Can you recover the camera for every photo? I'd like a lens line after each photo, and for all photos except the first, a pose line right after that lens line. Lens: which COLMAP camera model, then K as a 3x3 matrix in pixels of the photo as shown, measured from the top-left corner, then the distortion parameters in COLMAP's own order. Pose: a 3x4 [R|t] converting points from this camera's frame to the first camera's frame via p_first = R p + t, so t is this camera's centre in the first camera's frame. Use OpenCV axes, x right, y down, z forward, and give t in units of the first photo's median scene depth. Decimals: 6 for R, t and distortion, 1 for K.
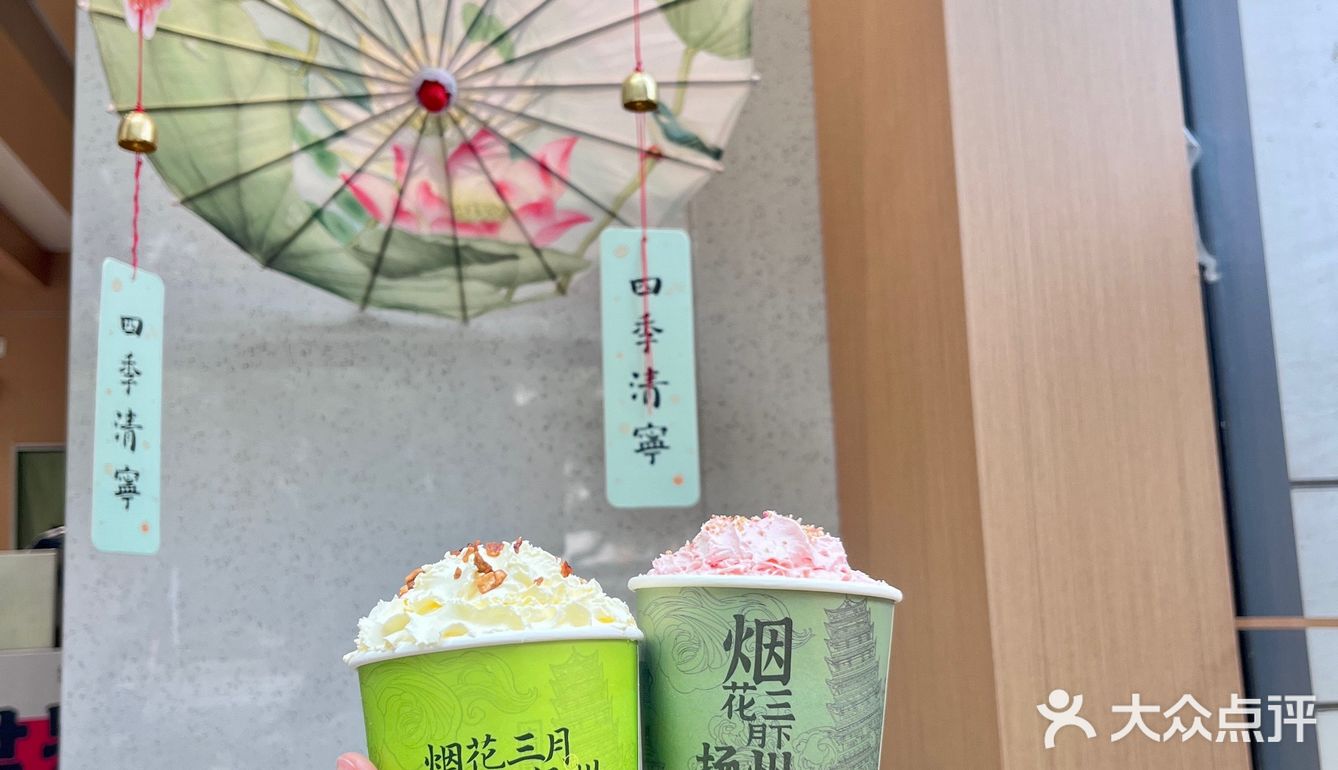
lens RADIAL K [[1374.0, 0, 669.0], [0, 1374.0, 385.0], [0, 0, 1]] dist [0.003956, -0.011902]
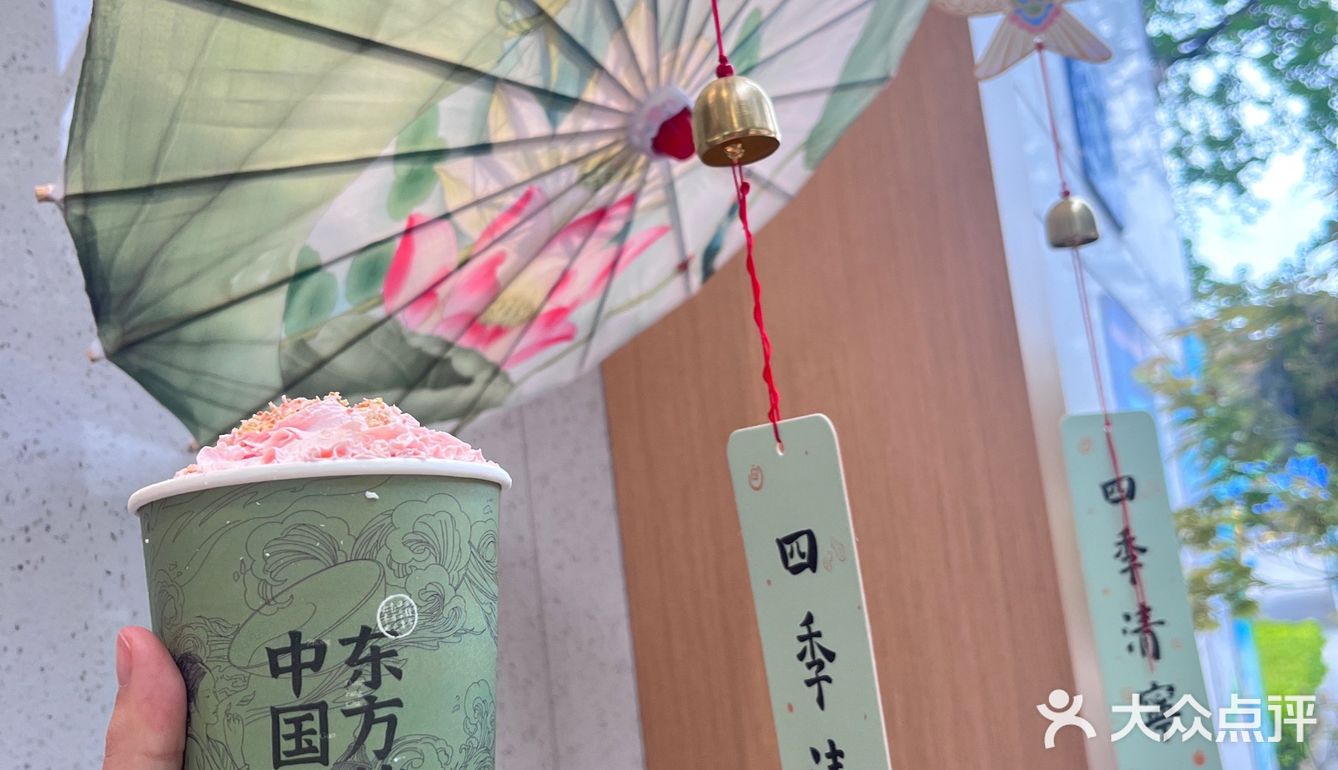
lens RADIAL K [[1374.0, 0, 669.0], [0, 1374.0, 385.0], [0, 0, 1]] dist [0.003956, -0.011902]
pose [[0.610508, 0.097048, 0.786042, -0.606354], [-0.038332, 0.994922, -0.093065, -0.041481], [-0.791082, 0.026686, 0.611128, 0.604681]]
